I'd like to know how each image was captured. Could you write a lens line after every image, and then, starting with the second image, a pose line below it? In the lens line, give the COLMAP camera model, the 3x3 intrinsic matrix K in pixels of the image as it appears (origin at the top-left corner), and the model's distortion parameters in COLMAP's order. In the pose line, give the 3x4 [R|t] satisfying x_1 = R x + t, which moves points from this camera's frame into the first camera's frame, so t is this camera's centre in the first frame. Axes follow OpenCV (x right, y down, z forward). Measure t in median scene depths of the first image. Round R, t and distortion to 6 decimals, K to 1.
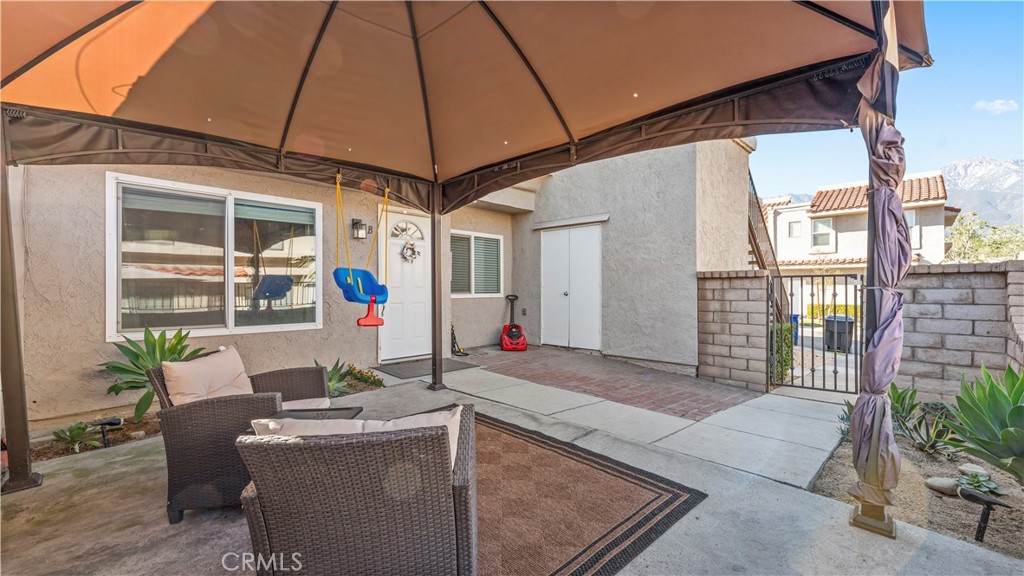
lens RADIAL K [[397.2, 0, 514.3], [0, 397.2, 286.9], [0, 0, 1]] dist [-0.001143, -0.000118]
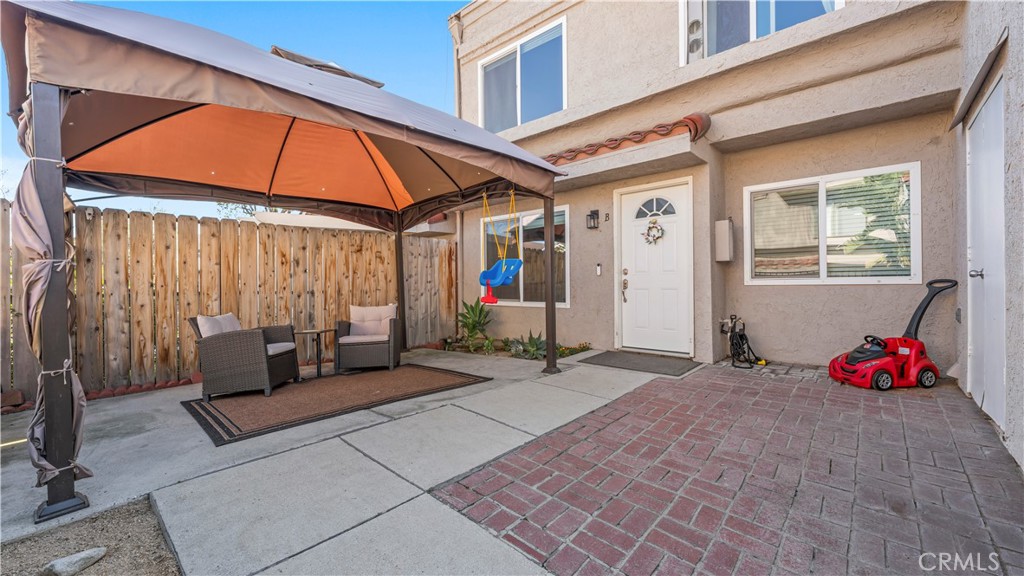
lens RADIAL K [[397.2, 0, 514.3], [0, 397.2, 286.9], [0, 0, 1]] dist [-0.001143, -0.000118]
pose [[0.087375, 0.008311, -0.996141, 0.991881], [0.015226, 0.999837, 0.009677, 0.036107], [0.996059, -0.016013, 0.087234, 1.025876]]
